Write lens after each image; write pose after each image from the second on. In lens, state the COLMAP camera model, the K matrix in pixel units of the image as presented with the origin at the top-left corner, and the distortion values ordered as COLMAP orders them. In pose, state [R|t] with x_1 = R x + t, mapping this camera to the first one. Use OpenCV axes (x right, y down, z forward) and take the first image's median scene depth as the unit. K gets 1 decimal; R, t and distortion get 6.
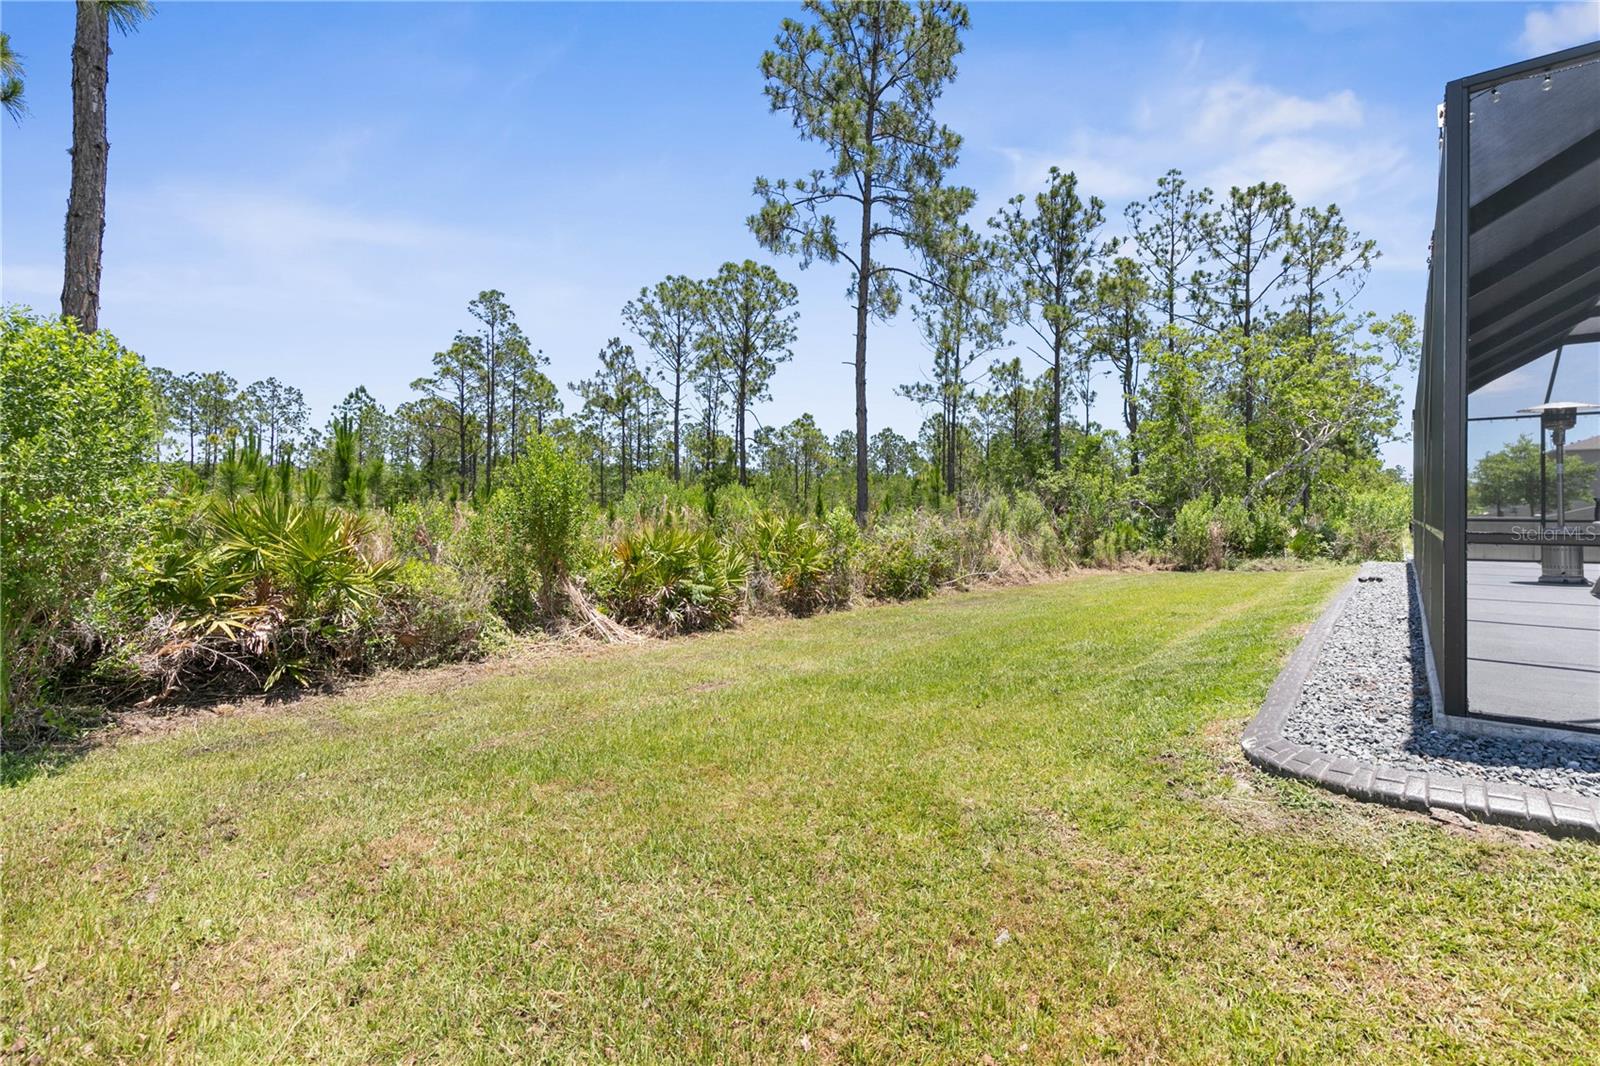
lens RADIAL K [[729.3, 0, 811.0], [0, 729.3, 516.5], [0, 0, 1]] dist [-0.001804, -0.000471]
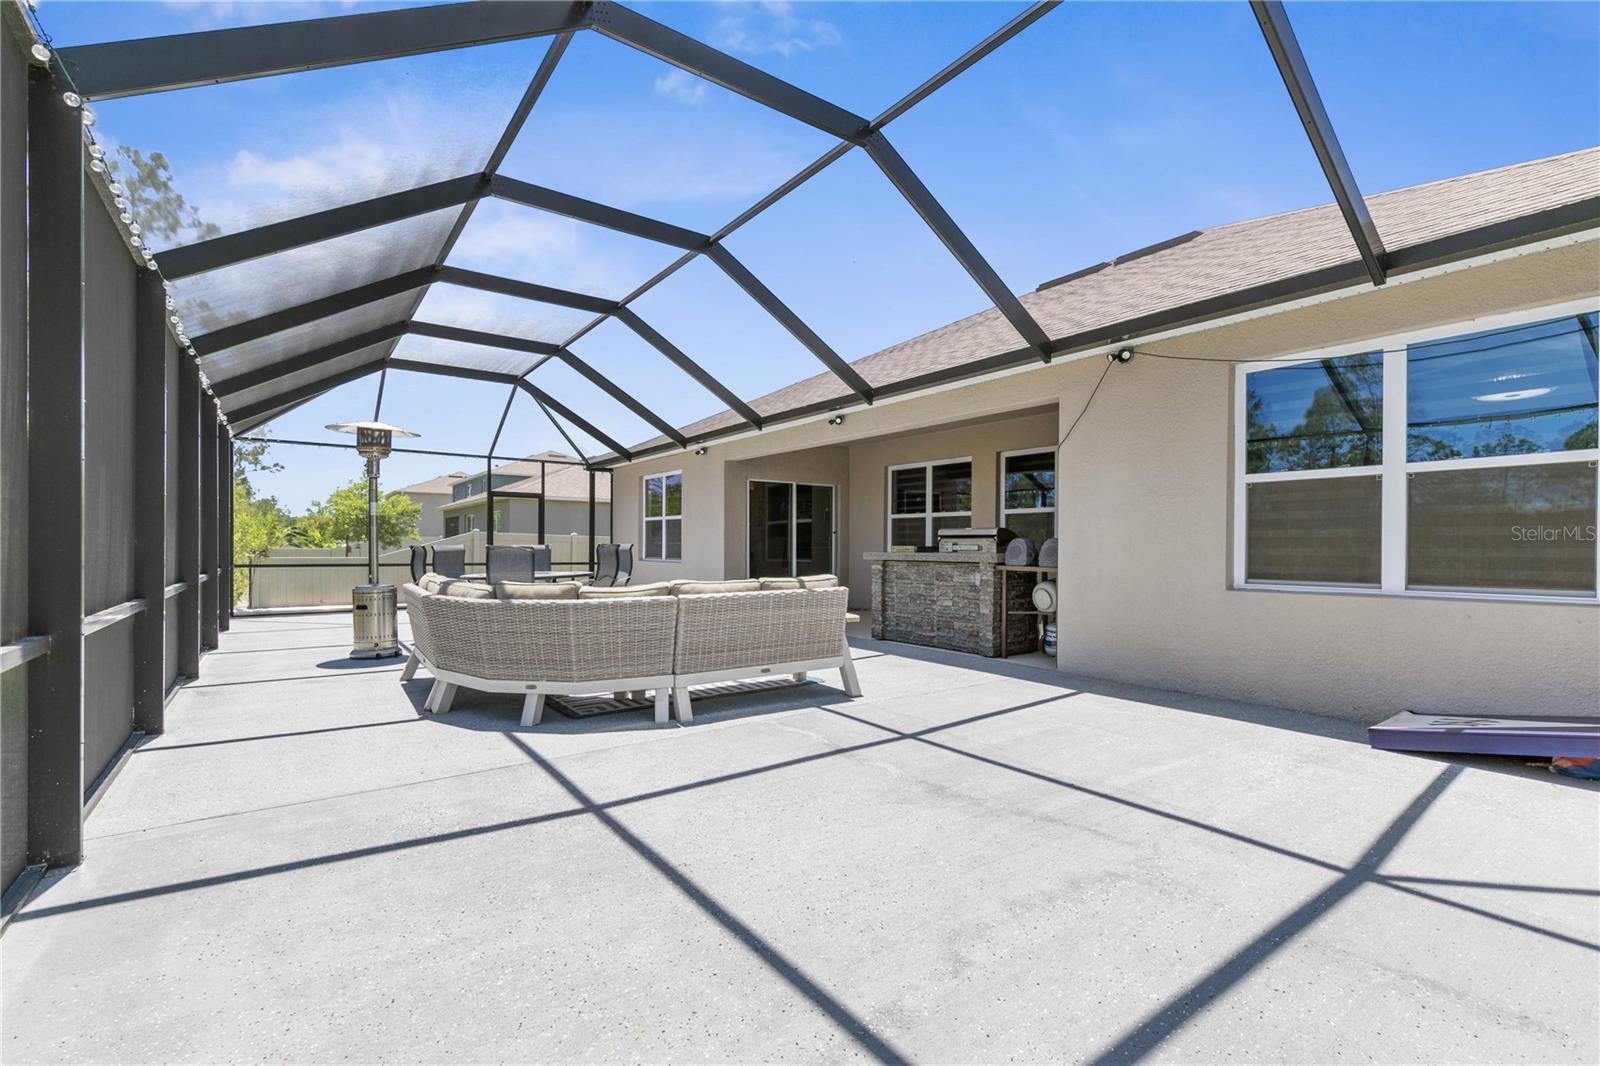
lens RADIAL K [[729.3, 0, 810.2], [0, 729.3, 538.5], [0, 0, 1]] dist [-0.001804, -0.000471]
pose [[0.257288, 0.007753, 0.966304, 0.146275], [0.001320, 0.999964, -0.008374, -0.009835], [-0.966334, 0.003430, 0.257269, 0.129085]]
